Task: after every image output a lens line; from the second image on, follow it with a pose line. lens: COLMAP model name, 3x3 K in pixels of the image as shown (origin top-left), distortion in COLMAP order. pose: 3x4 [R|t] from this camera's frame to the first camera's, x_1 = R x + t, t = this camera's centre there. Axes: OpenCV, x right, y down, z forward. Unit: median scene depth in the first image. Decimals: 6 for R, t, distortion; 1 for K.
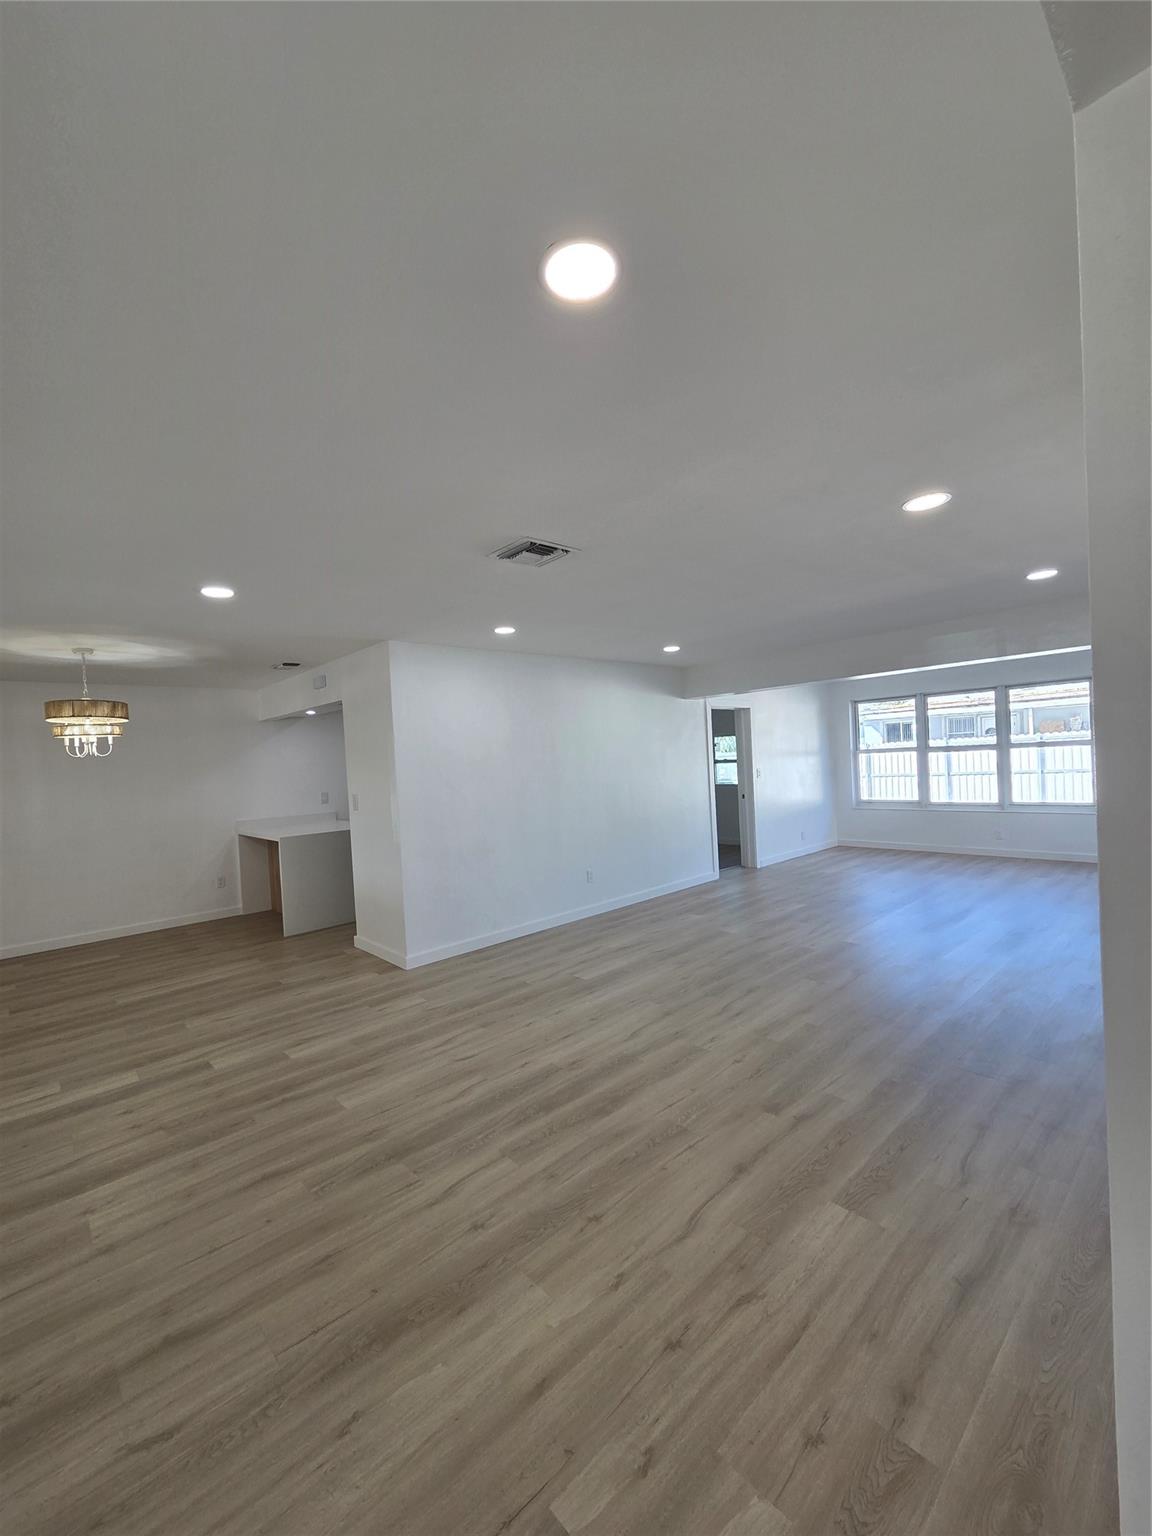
lens RADIAL K [[627.7, 0, 574.2], [0, 627.7, 773.8], [0, 0, 1]] dist [0.000964, 0.000395]
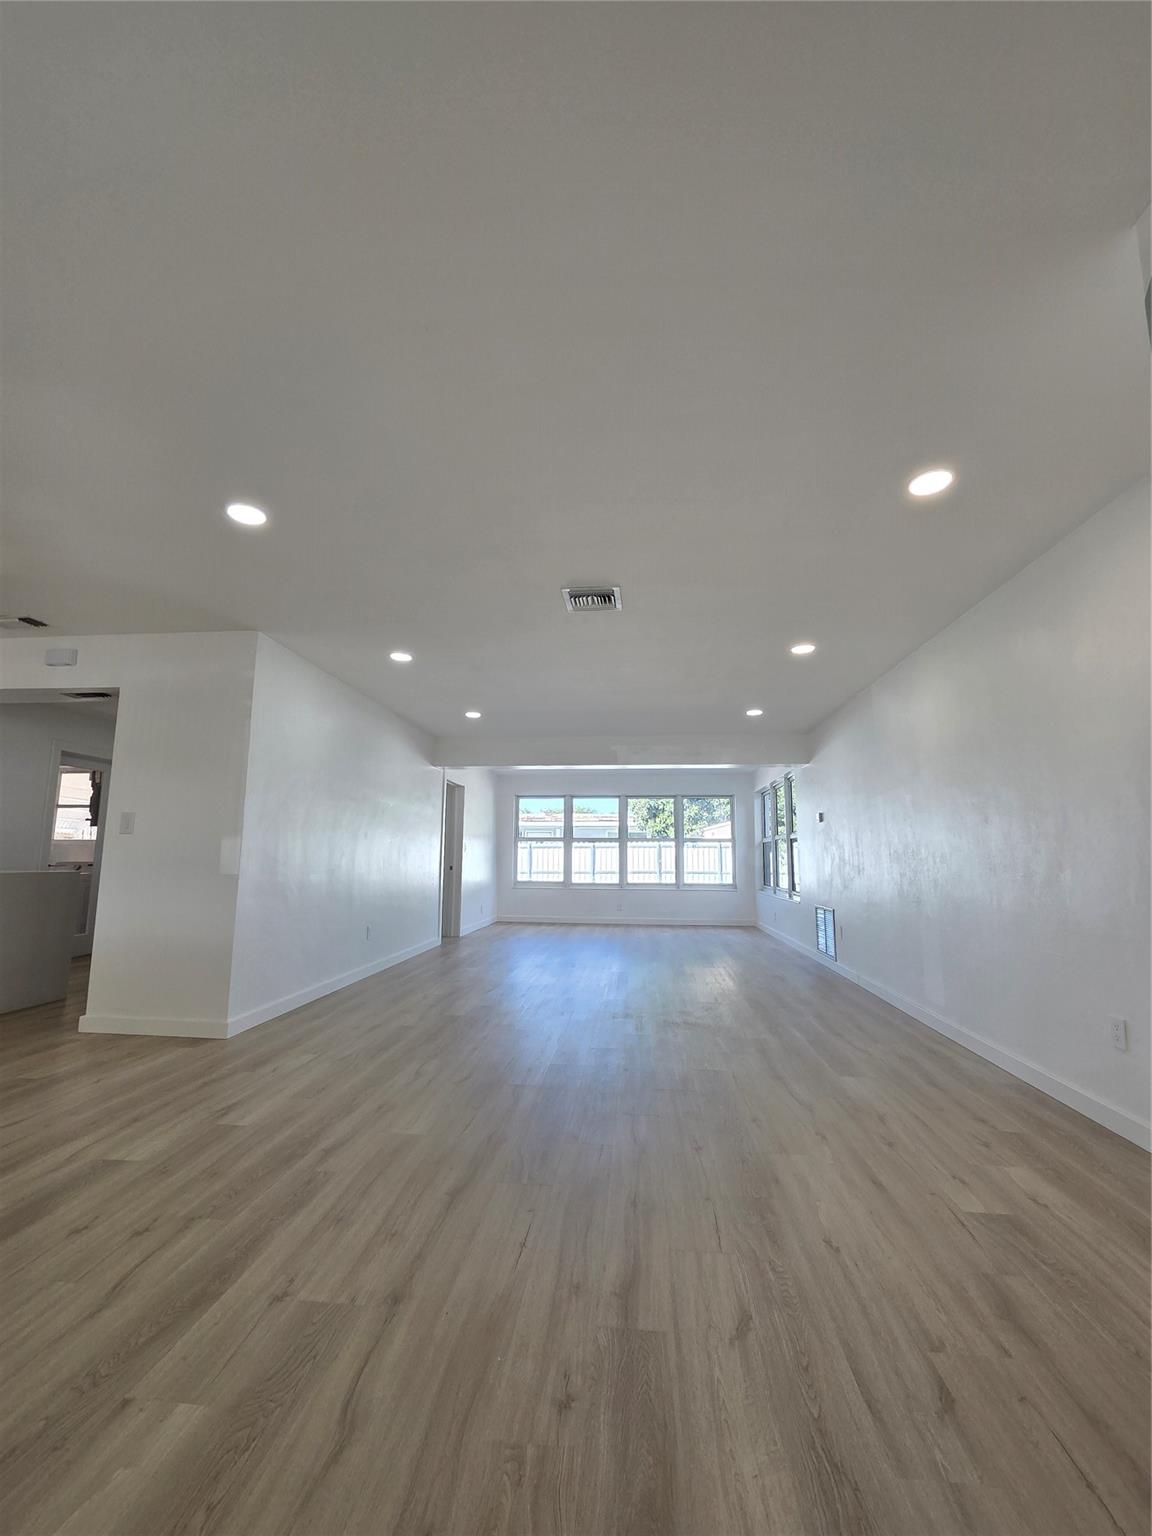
lens RADIAL K [[627.7, 0, 574.2], [0, 627.7, 773.8], [0, 0, 1]] dist [0.000964, 0.000395]
pose [[0.745748, 0.148312, 0.649510, -0.653120], [-0.031977, 0.981751, -0.187462, 0.161813], [-0.665460, 0.119031, 0.736882, 0.139418]]
